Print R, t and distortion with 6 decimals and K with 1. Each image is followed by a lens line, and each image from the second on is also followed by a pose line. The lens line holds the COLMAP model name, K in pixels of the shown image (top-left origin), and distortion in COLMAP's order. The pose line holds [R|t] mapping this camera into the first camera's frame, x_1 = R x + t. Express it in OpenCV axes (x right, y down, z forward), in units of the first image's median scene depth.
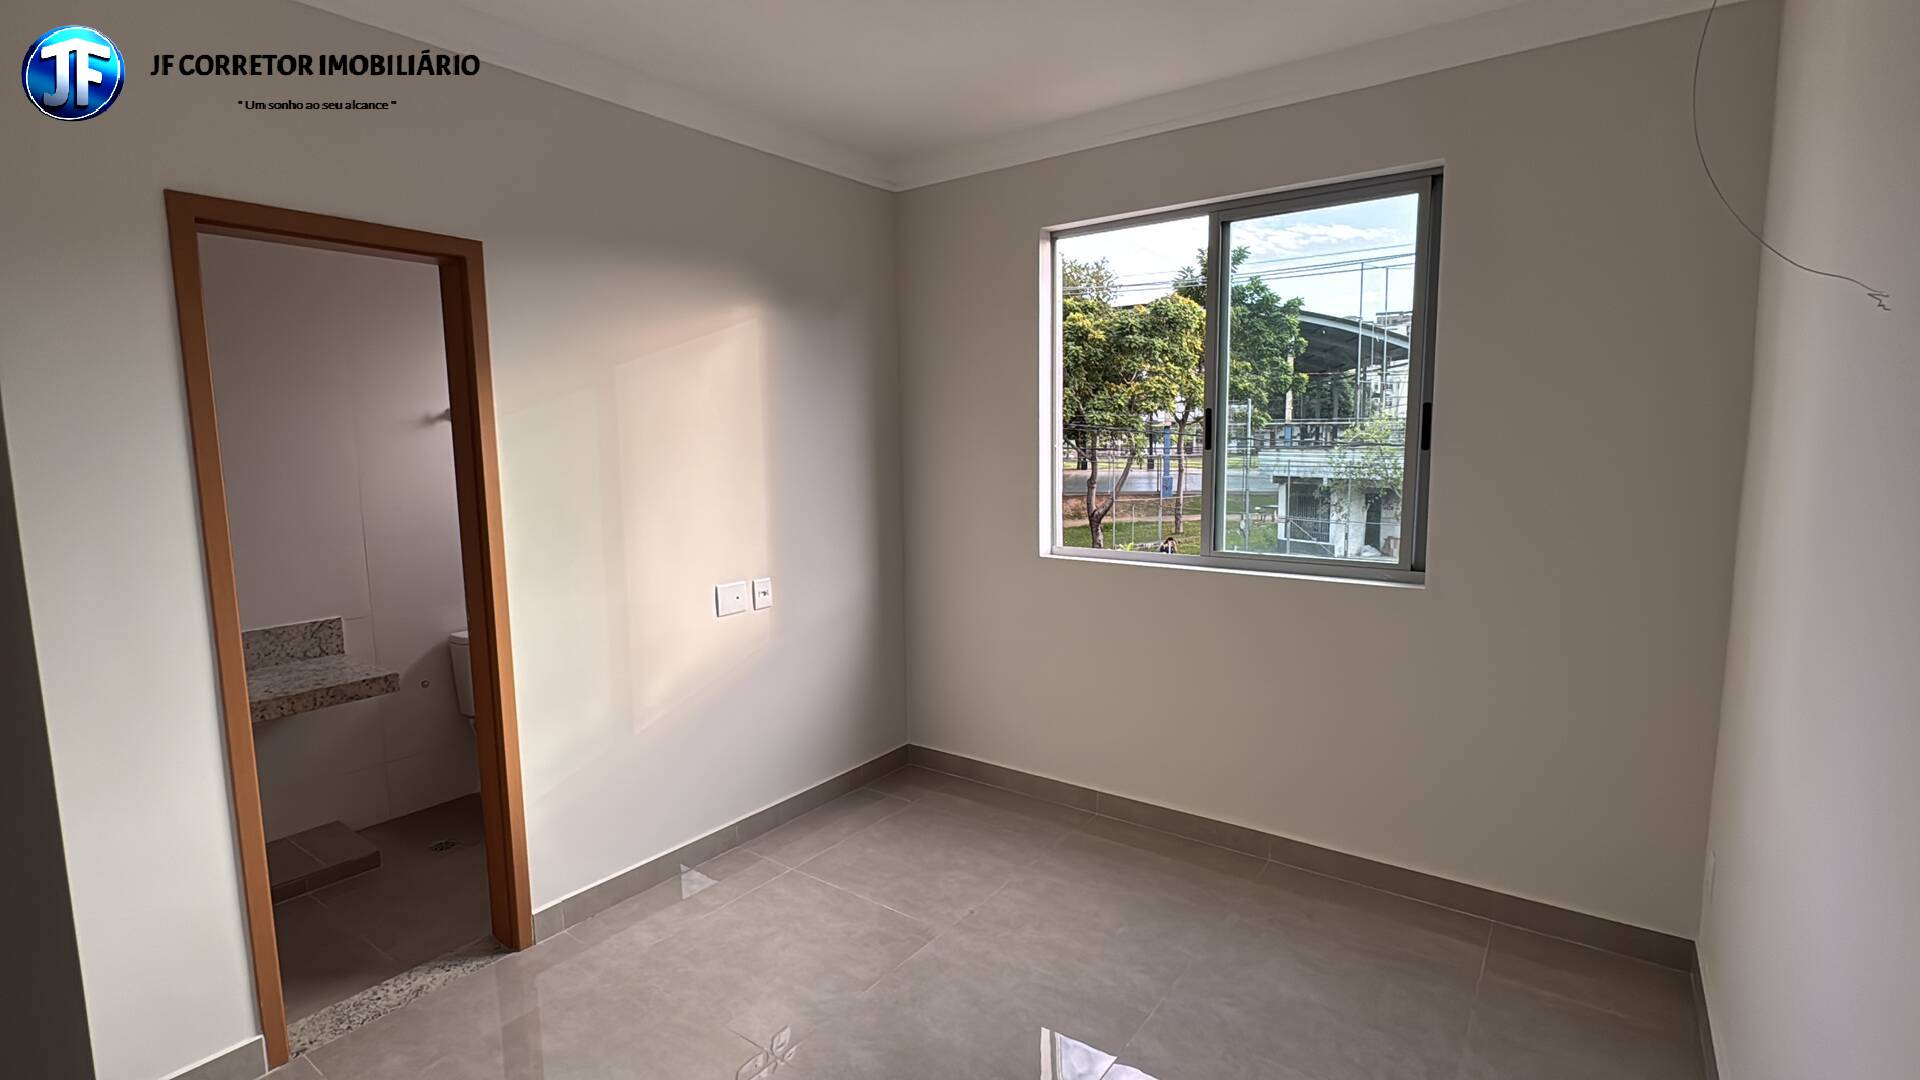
lens RADIAL K [[872.9, 0, 961.2], [0, 872.9, 538.9], [0, 0, 1]] dist [-0.000167, -0.000062]
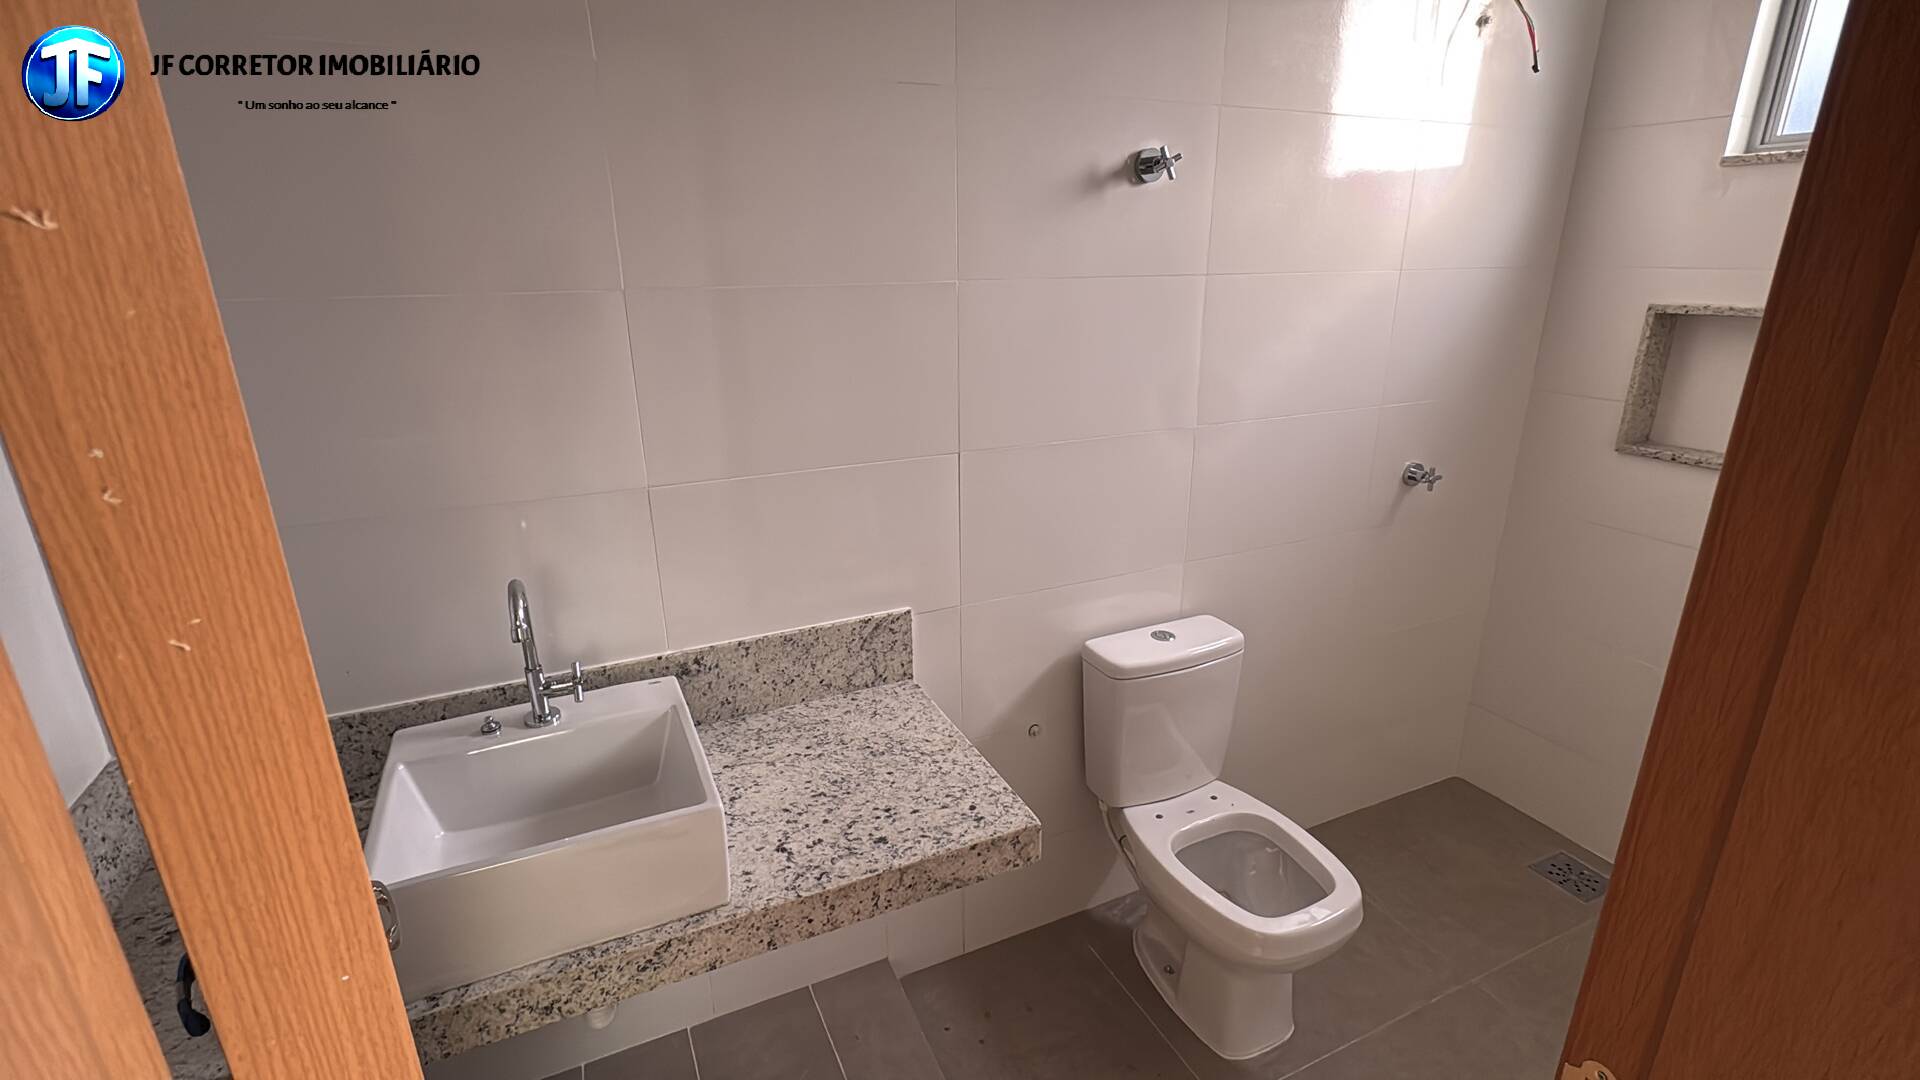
lens RADIAL K [[872.9, 0, 959.8], [0, 872.9, 542.5], [0, 0, 1]] dist [-0.000167, -0.000062]
pose [[0.876616, 0.156800, -0.454927, -0.485076], [-0.062479, 0.974505, 0.215489, -0.056623], [0.477118, -0.160477, 0.864063, 0.615825]]
